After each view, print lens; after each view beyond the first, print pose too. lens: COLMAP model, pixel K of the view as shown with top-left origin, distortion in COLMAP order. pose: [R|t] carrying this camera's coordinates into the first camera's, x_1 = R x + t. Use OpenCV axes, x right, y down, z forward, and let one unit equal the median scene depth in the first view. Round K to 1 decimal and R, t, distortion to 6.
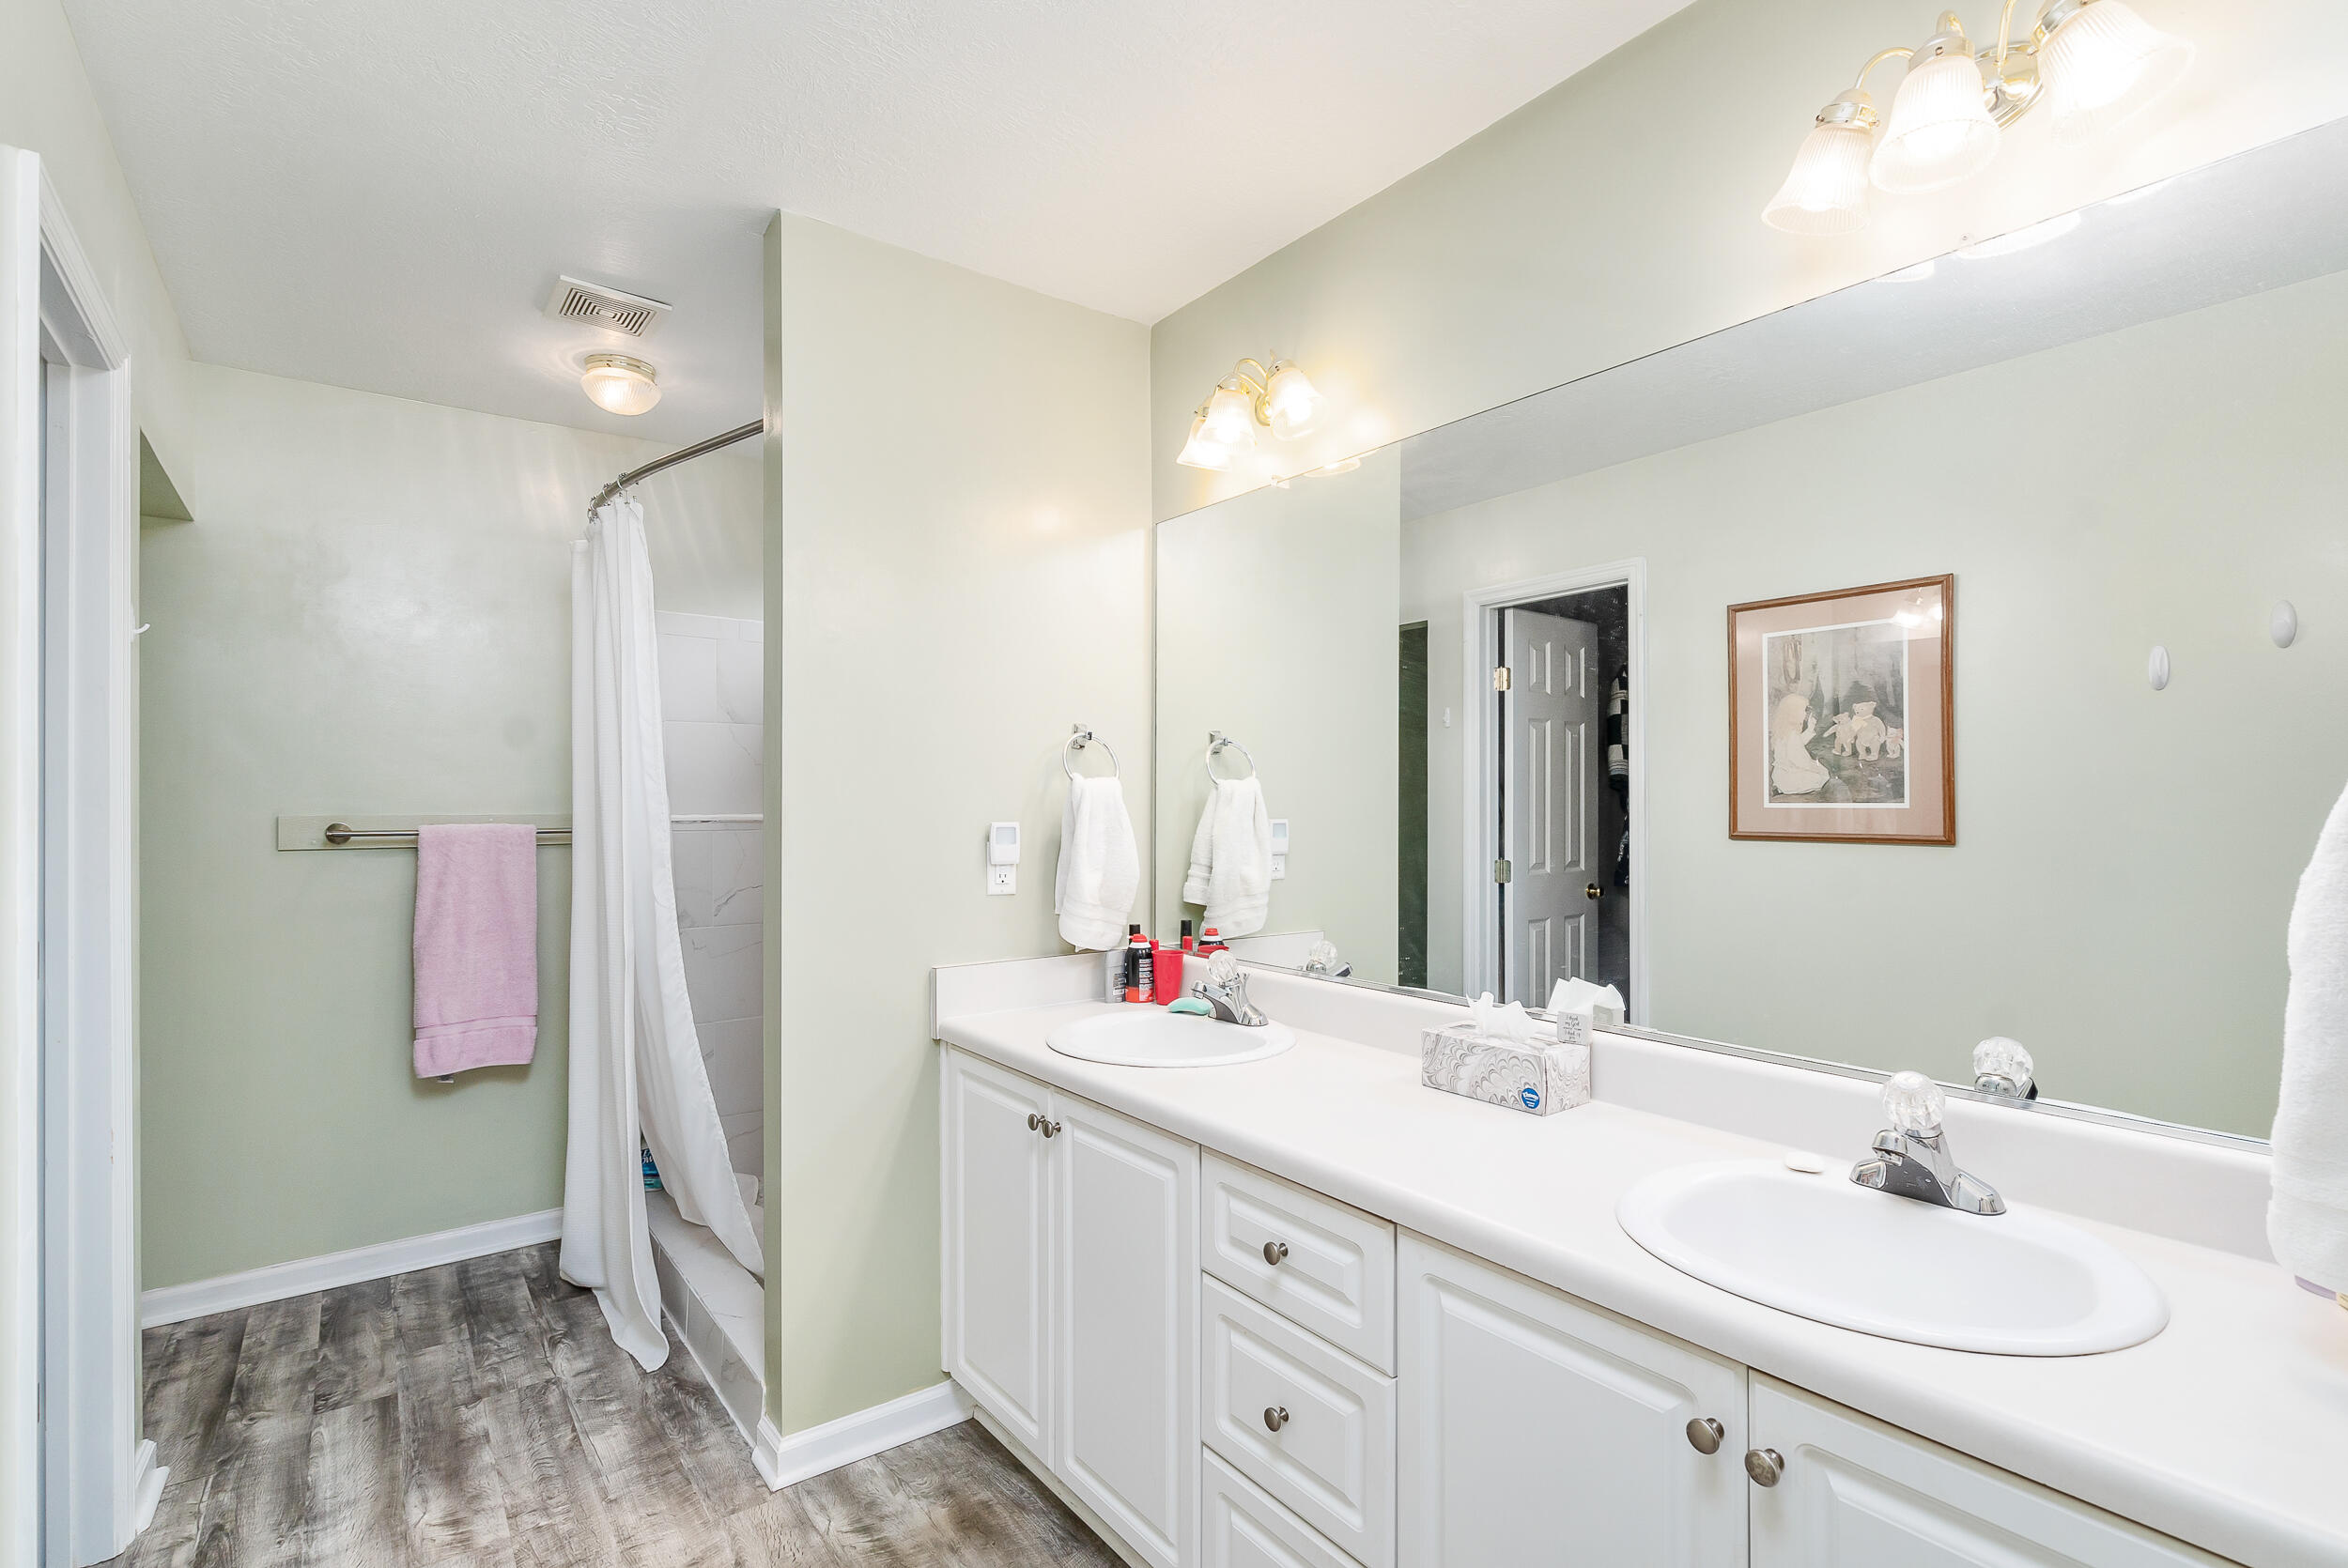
lens RADIAL K [[1092.1, 0, 1175.9], [0, 1092.1, 795.2], [0, 0, 1]] dist [-0.005224, 0.001238]
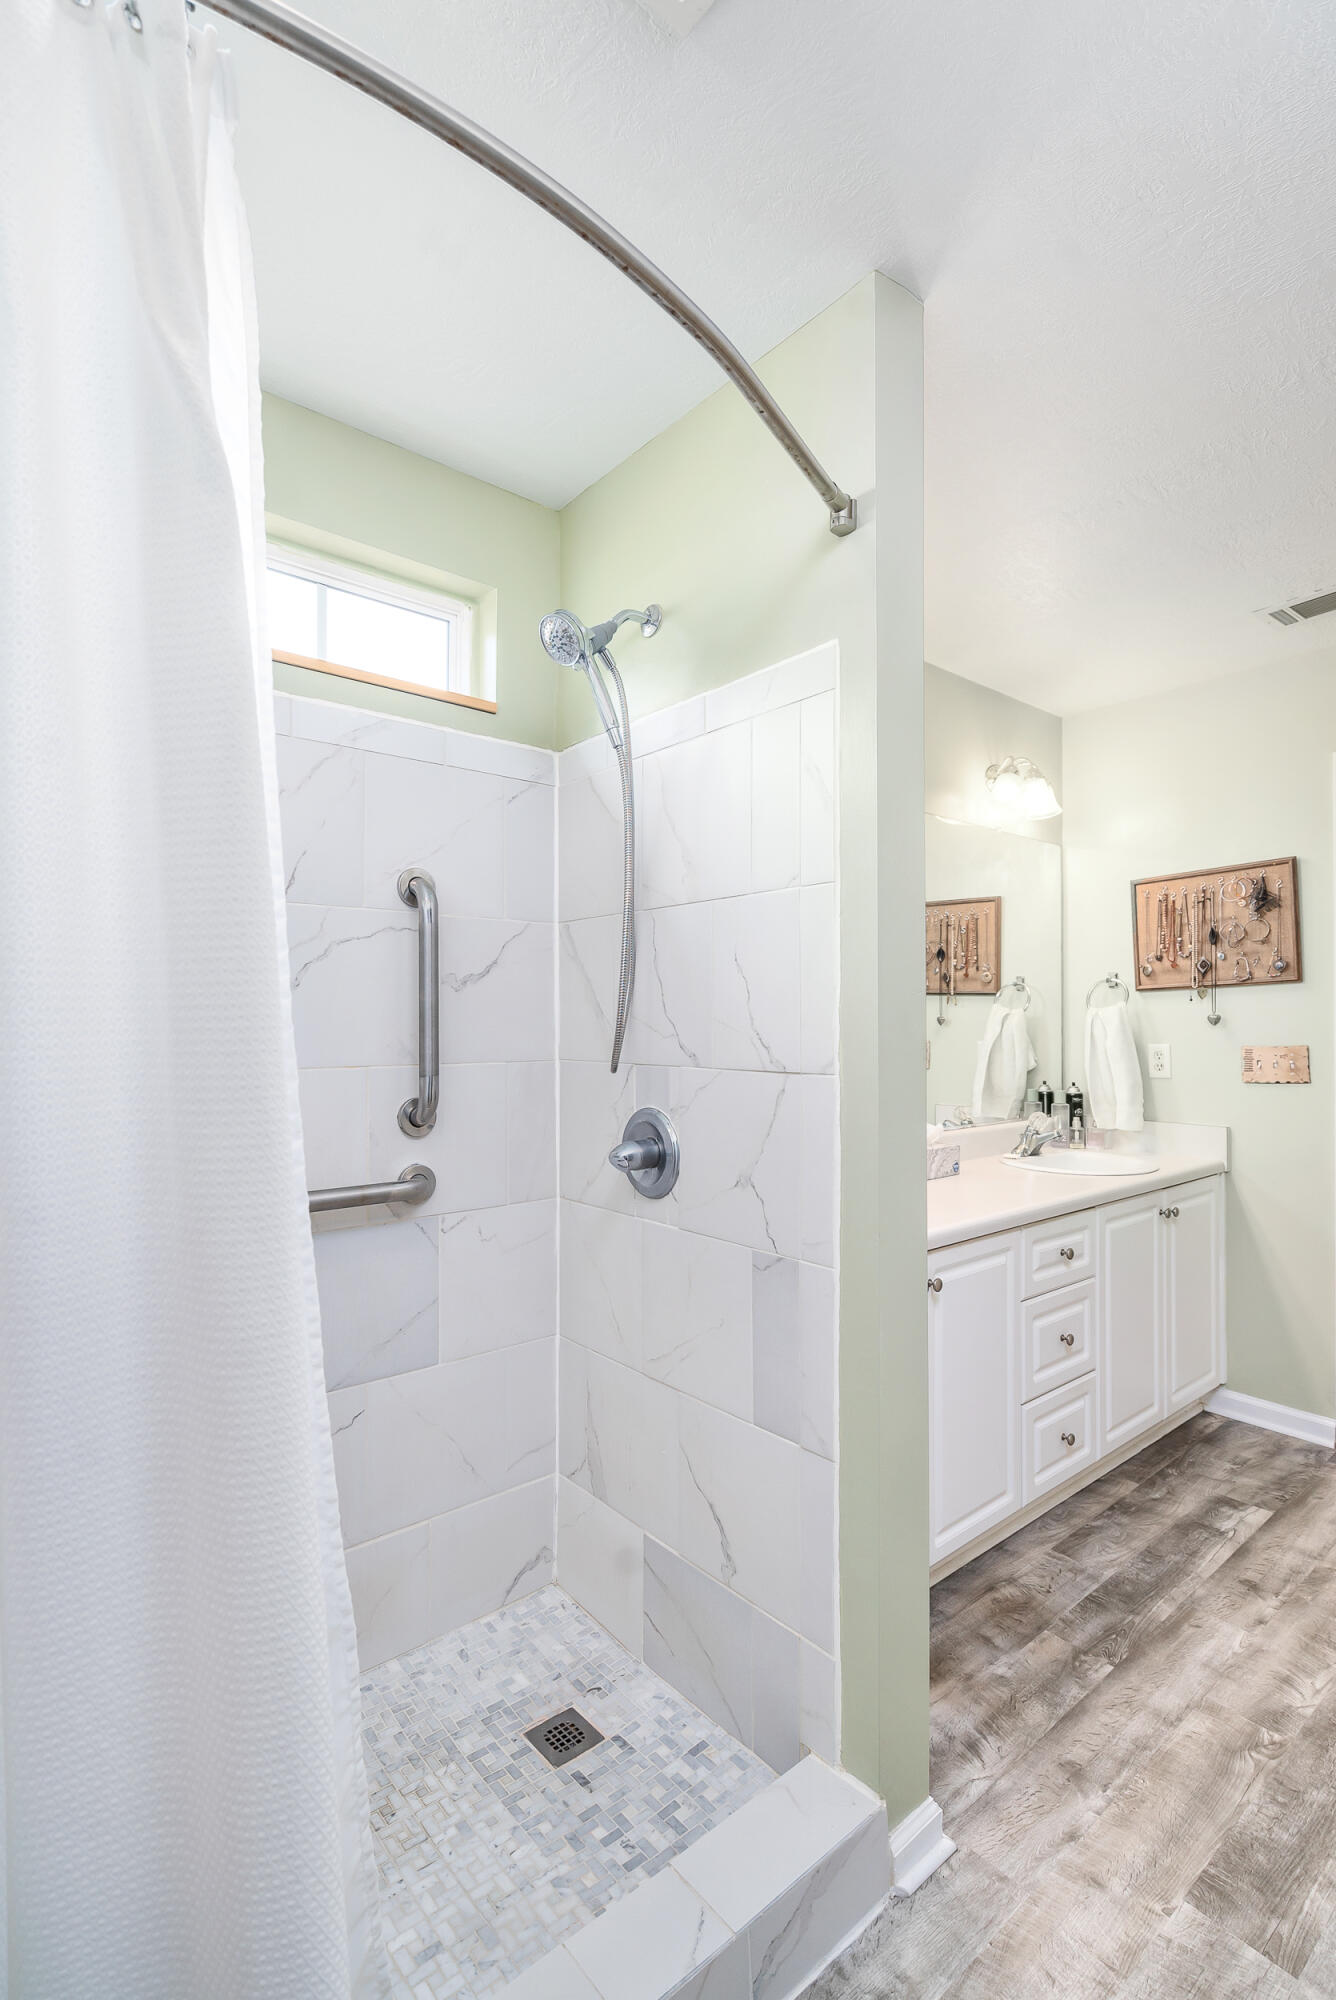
lens RADIAL K [[930.3, 0, 667.0], [0, 930.3, 1005.3], [0, 0, 1]] dist [-0.005224, 0.001238]
pose [[-0.042200, 0.018762, 0.998933, -1.153758], [-0.003099, 0.999816, -0.018909, 0.007419], [-0.999104, -0.003893, -0.042135, 1.335227]]
